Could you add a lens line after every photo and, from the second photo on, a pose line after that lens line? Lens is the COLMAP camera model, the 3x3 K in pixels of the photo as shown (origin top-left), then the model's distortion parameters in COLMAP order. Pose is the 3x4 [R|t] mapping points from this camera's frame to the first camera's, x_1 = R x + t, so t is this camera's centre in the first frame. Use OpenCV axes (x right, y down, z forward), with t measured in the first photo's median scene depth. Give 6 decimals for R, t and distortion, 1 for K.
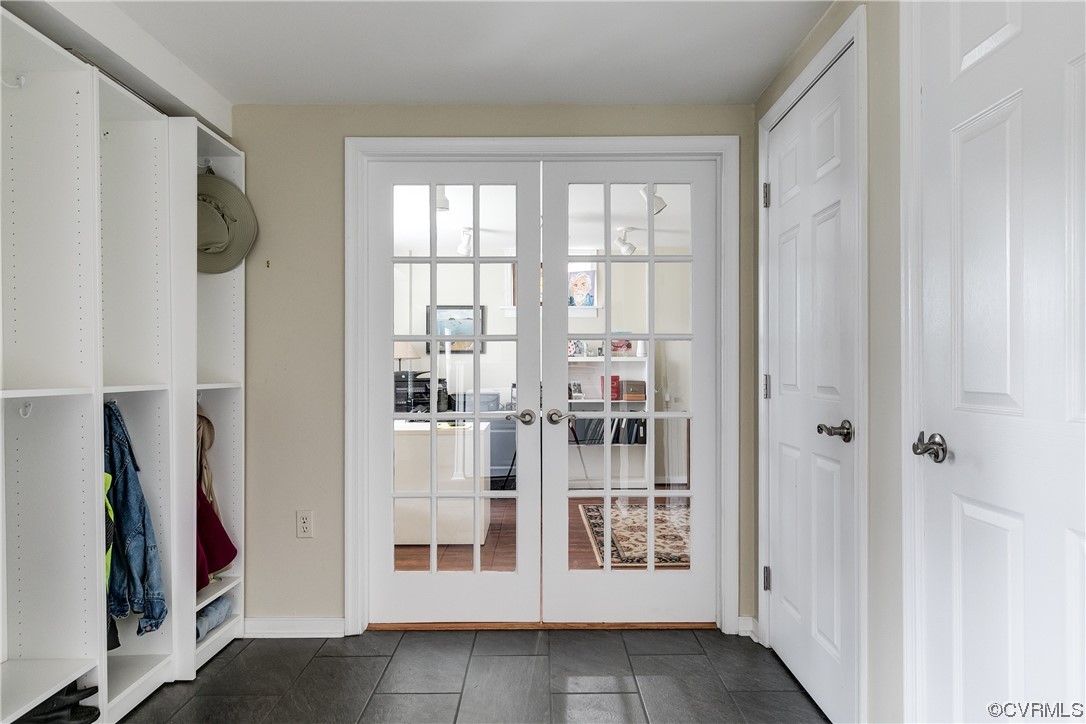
lens RADIAL K [[682.6, 0, 543.7], [0, 682.6, 367.7], [0, 0, 1]] dist [0.000835, -0.000782]
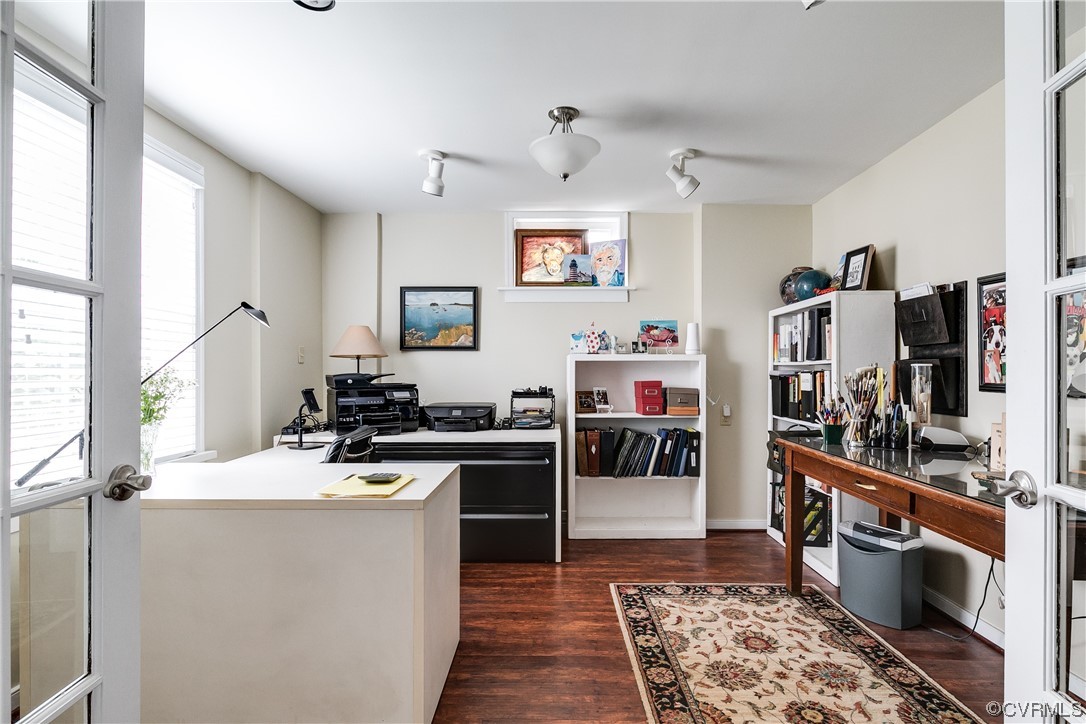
lens RADIAL K [[541.5, 0, 546.5], [0, 541.5, 369.4], [0, 0, 1]] dist [-0.003820, -0.000072]
pose [[0.999737, 0.002785, -0.022783, 0.006245], [-0.002825, 0.999995, -0.001703, 0.002555], [0.022779, 0.001767, 0.999739, 0.948759]]
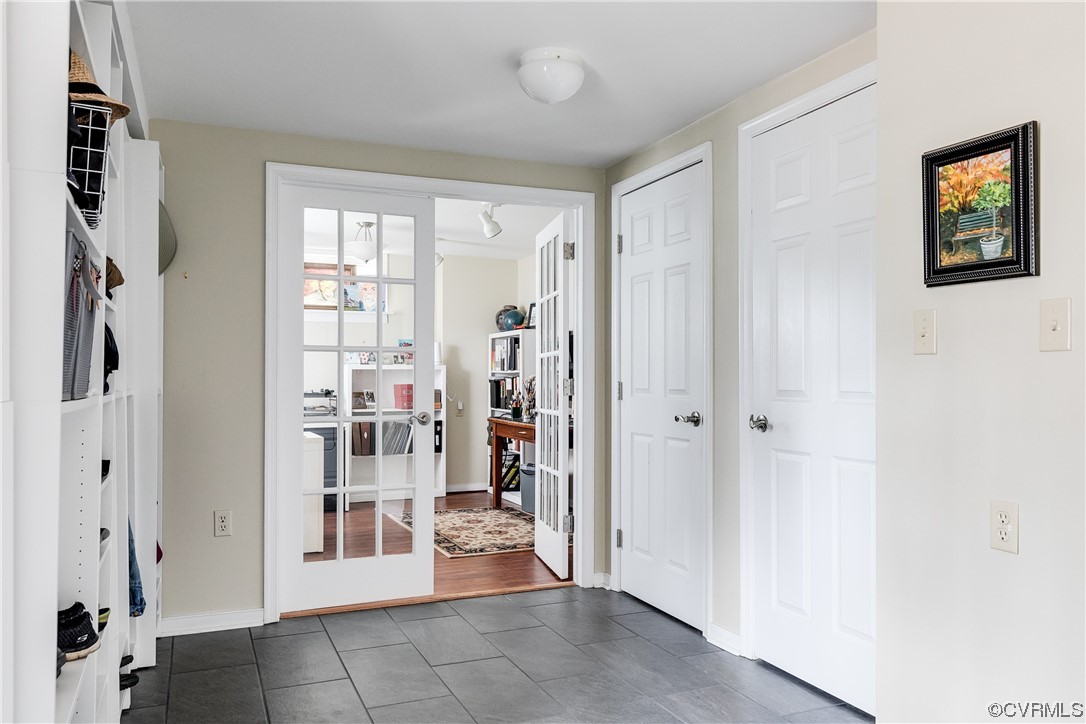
lens RADIAL K [[818.1, 0, 544.7], [0, 818.1, 363.2], [0, 0, 1]] dist [0.013909, -0.000187]
pose [[0.924093, 0.009322, 0.382053, -0.370594], [-0.003320, 0.999861, -0.016365, 0.001077], [-0.382153, 0.013855, 0.923995, -0.360041]]
